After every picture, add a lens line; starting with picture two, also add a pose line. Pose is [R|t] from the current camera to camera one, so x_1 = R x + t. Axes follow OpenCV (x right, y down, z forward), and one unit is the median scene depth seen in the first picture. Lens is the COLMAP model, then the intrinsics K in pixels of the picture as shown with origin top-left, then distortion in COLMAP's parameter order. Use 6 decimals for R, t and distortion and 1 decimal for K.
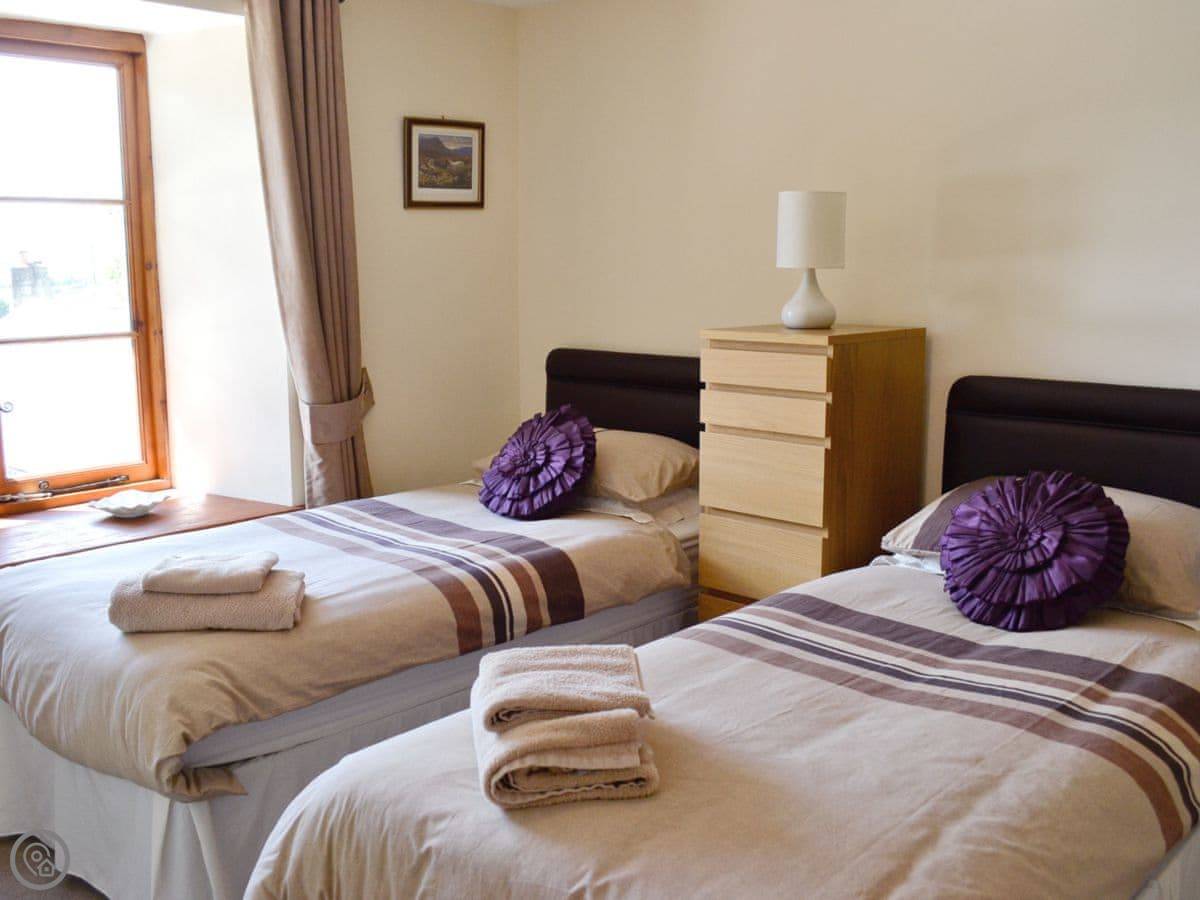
lens RADIAL K [[1006.9, 0, 582.4], [0, 1006.9, 448.0], [0, 0, 1]] dist [-0.016238, -0.010731]
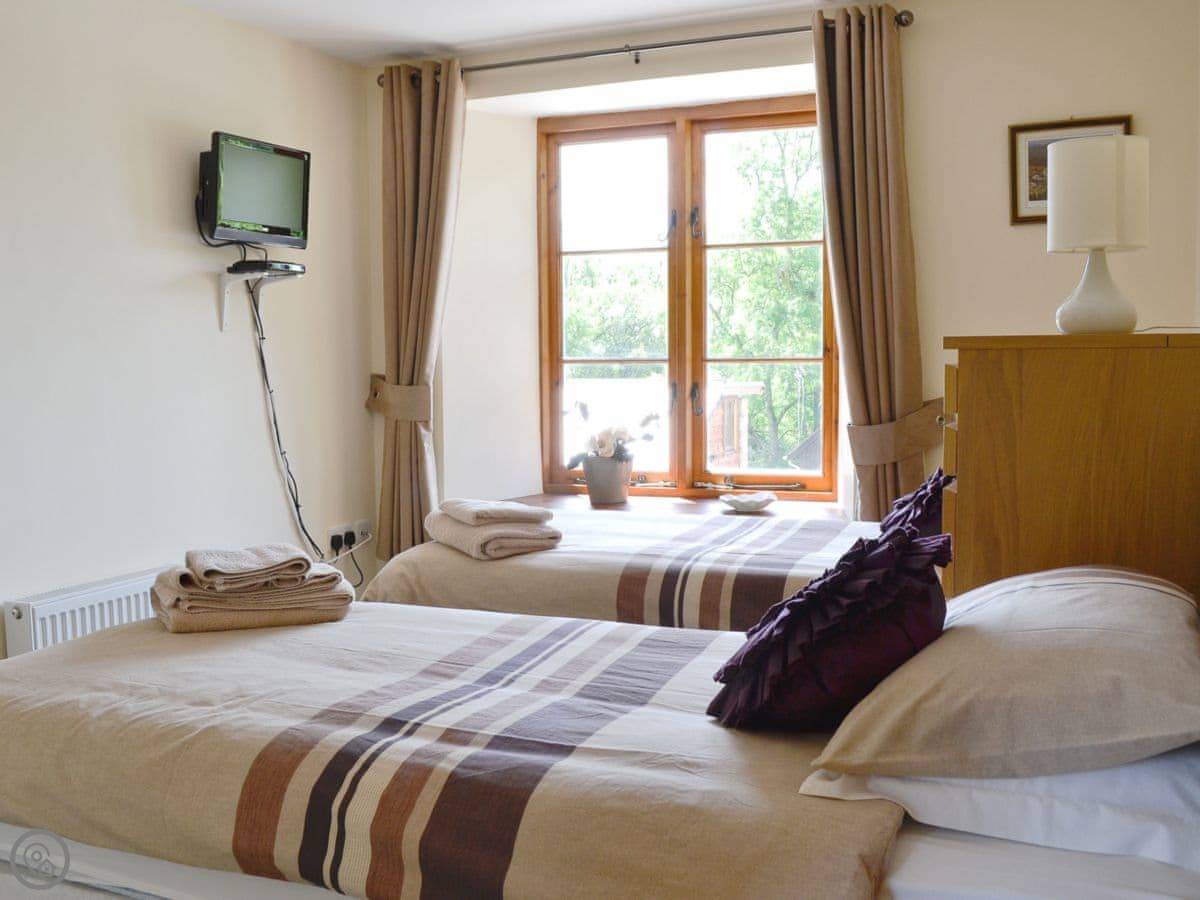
lens RADIAL K [[1006.9, 0, 582.4], [0, 1006.9, 448.0], [0, 0, 1]] dist [-0.016238, -0.010731]
pose [[0.423881, 0.078387, -0.902320, 0.748009], [-0.134867, 0.990604, 0.022700, -0.008930], [0.895620, 0.112071, 0.430469, 0.424202]]
